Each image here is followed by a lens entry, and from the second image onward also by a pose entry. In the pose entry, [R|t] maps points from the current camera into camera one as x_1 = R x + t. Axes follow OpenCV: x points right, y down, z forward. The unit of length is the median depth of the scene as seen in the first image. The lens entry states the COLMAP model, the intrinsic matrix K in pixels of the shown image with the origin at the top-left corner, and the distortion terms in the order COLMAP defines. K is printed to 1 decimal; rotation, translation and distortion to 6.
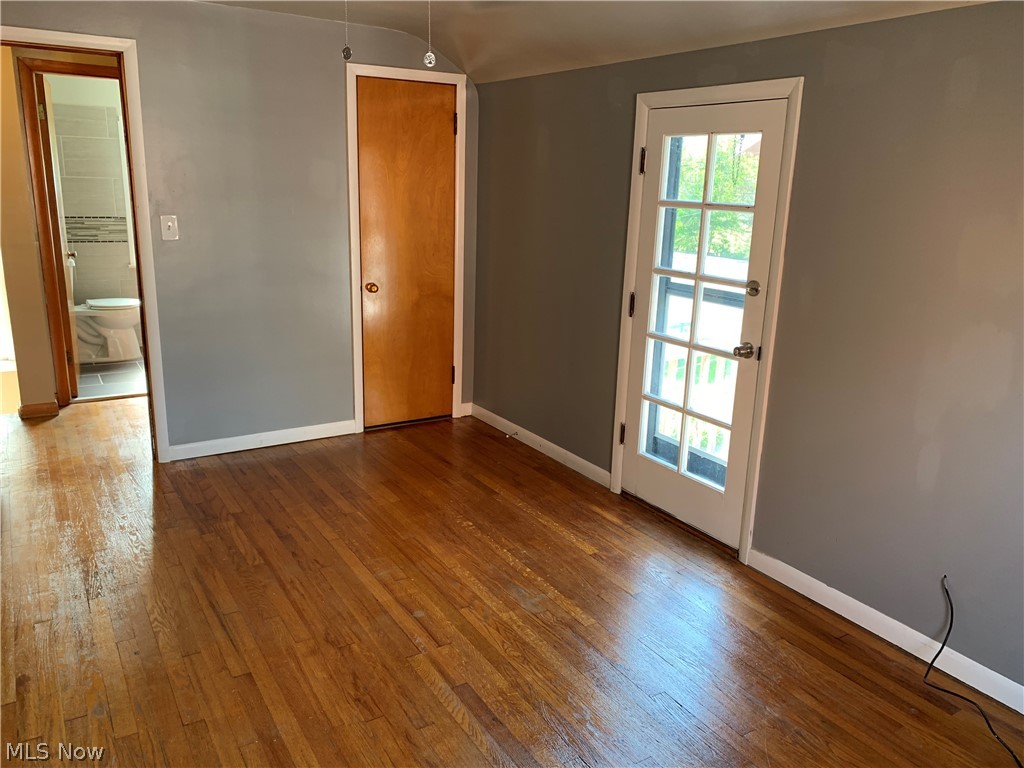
lens RADIAL K [[777.8, 0, 515.7], [0, 777.8, 389.0], [0, 0, 1]] dist [0.002234, -0.003867]
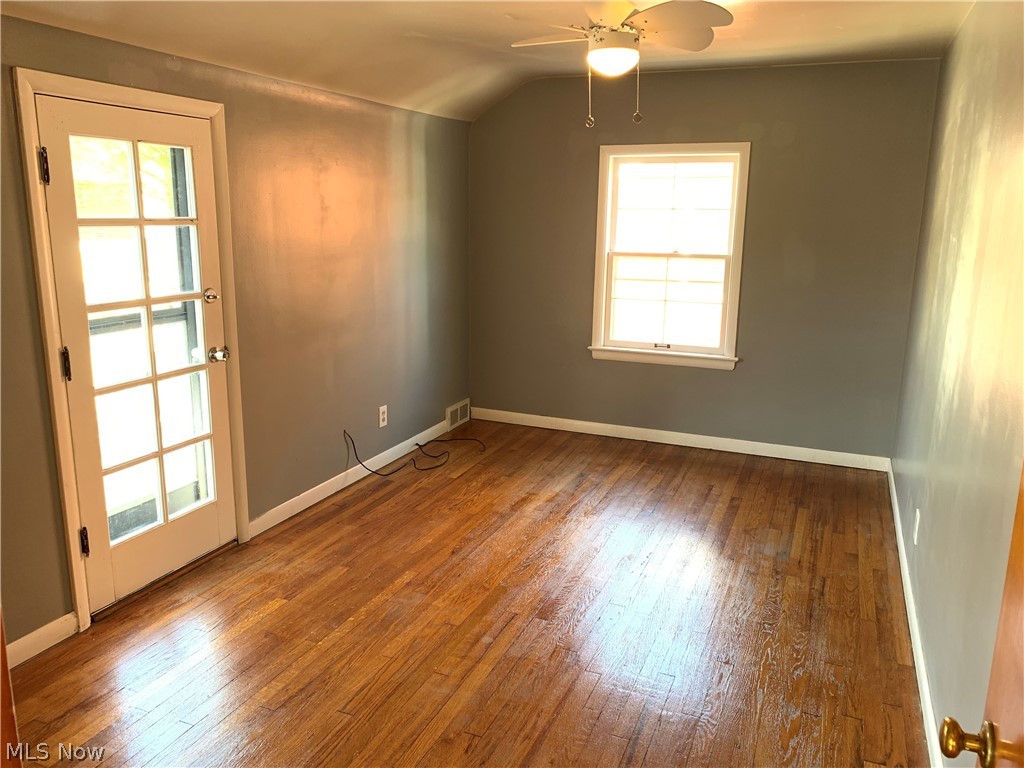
lens RADIAL K [[777.8, 0, 514.6], [0, 777.8, 380.2], [0, 0, 1]] dist [0.002234, -0.003867]
pose [[-0.575136, -0.219256, 0.788128, -0.744870], [0.177912, 0.906829, 0.382110, -0.336257], [-0.798477, 0.359983, -0.482542, 1.158728]]
